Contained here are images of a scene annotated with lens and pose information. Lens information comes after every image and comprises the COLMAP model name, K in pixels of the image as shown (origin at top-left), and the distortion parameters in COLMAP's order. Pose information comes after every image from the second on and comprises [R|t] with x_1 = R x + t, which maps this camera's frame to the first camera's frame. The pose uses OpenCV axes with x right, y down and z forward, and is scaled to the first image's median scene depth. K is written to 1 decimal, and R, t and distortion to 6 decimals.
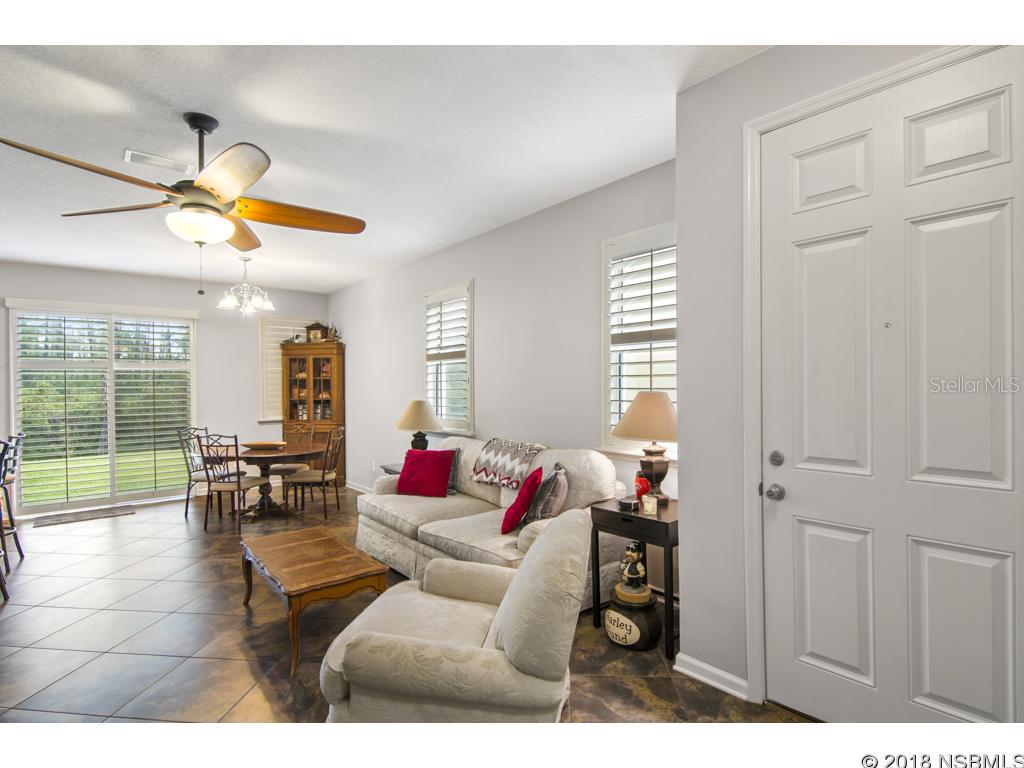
lens RADIAL K [[502.0, 0, 512.0], [0, 502.0, 384.0], [0, 0, 1]] dist [-0.023826, -0.001631]
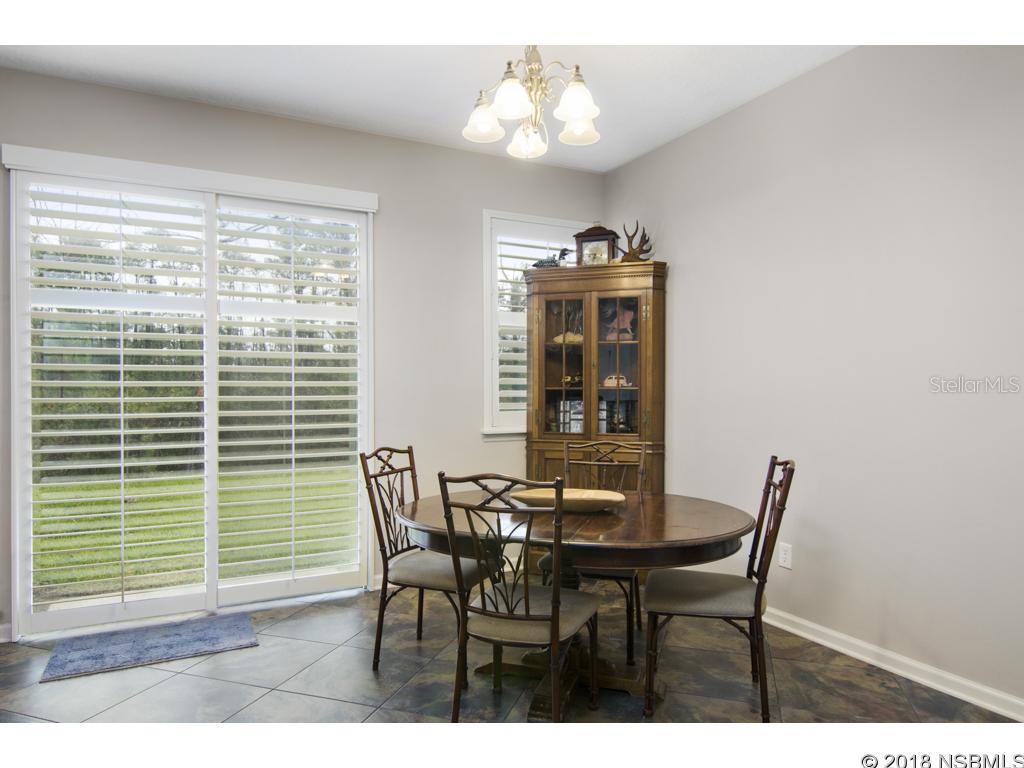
lens RADIAL K [[654.8, 0, 510.6], [0, 654.8, 388.8], [0, 0, 1]] dist [0.000614, -0.000235]
pose [[0.970225, 0.008746, -0.242048, -0.492222], [-0.008278, 0.999961, 0.002953, 0.044235], [0.242065, -0.000862, 0.970260, 0.594433]]
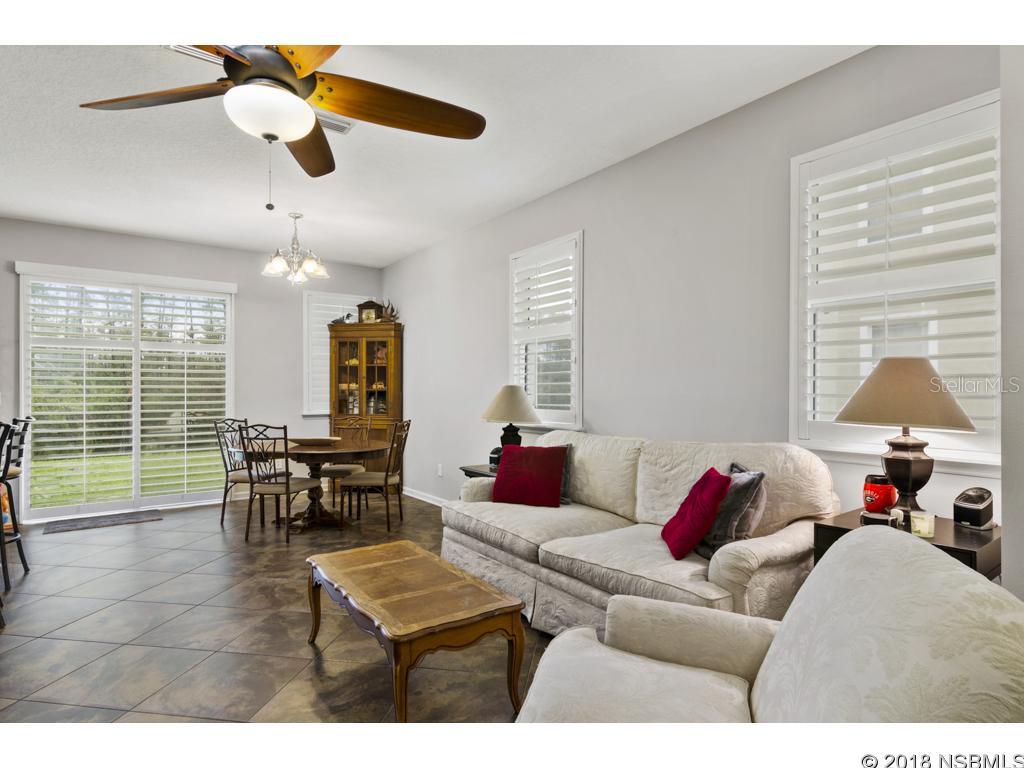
lens RADIAL K [[551.9, 0, 513.3], [0, 551.9, 388.0], [0, 0, 1]] dist [-0.003515, 0.001290]
pose [[0.997057, 0.010993, -0.075878, -0.115437], [-0.011103, 0.999938, -0.001036, 0.038004], [0.075862, 0.001876, 0.997117, 0.127687]]
